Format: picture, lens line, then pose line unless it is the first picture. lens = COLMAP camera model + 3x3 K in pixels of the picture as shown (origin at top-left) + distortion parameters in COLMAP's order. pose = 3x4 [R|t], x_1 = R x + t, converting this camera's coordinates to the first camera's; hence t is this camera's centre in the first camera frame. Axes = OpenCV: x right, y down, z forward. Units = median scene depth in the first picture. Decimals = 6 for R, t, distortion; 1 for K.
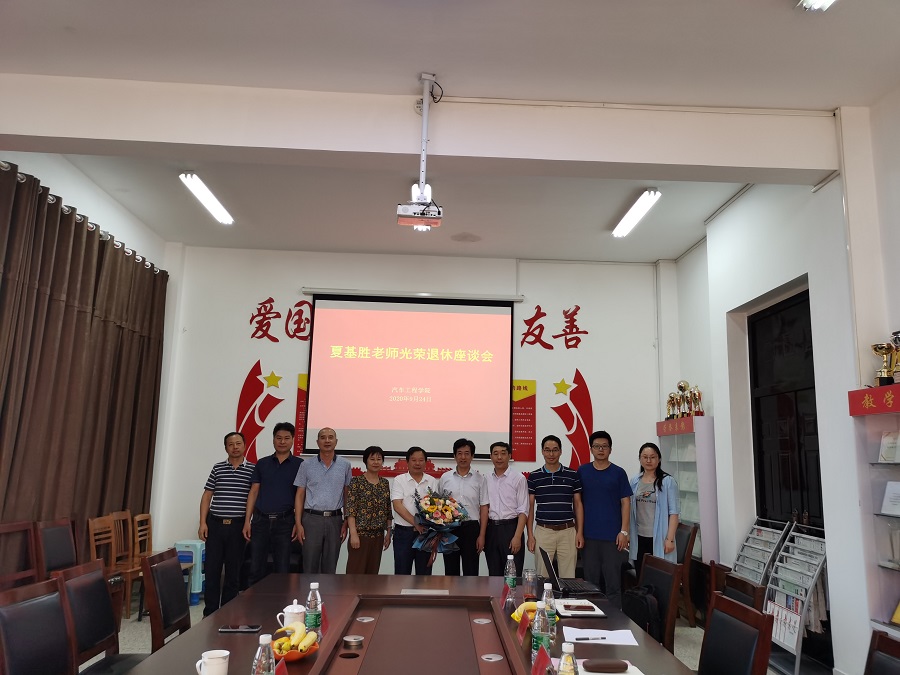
lens RADIAL K [[689.8, 0, 456.1], [0, 689.8, 342.0], [0, 0, 1]] dist [0.049426, -0.054008]
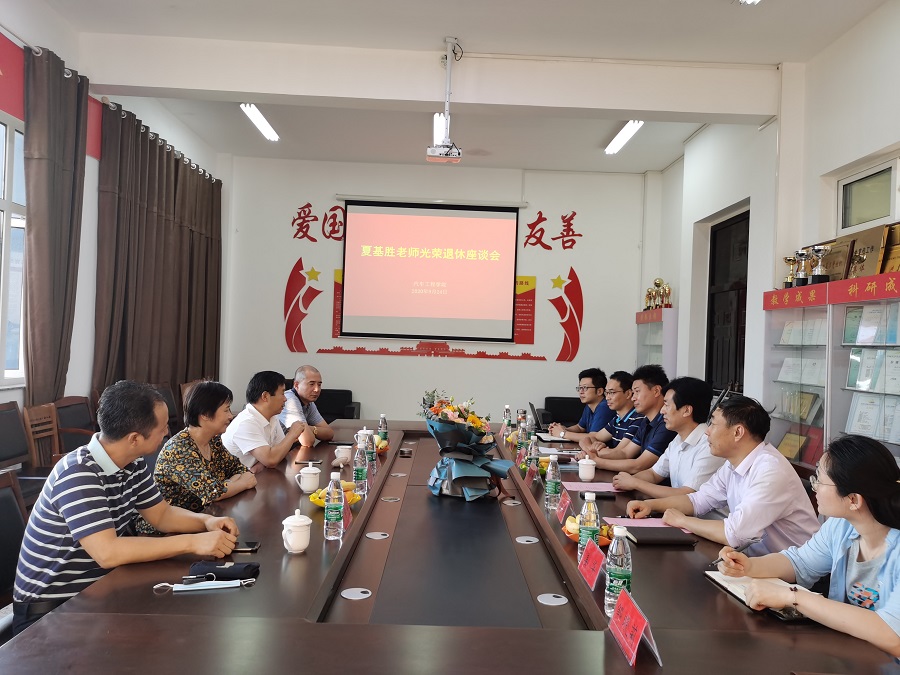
lens RADIAL K [[689.8, 0, 454.6], [0, 689.8, 344.0], [0, 0, 1]] dist [0.049426, -0.054008]
pose [[0.999875, 0.008924, -0.013083, -0.006615], [-0.006621, 0.986011, 0.166550, -0.025984], [0.014387, -0.166443, 0.985946, -0.180563]]
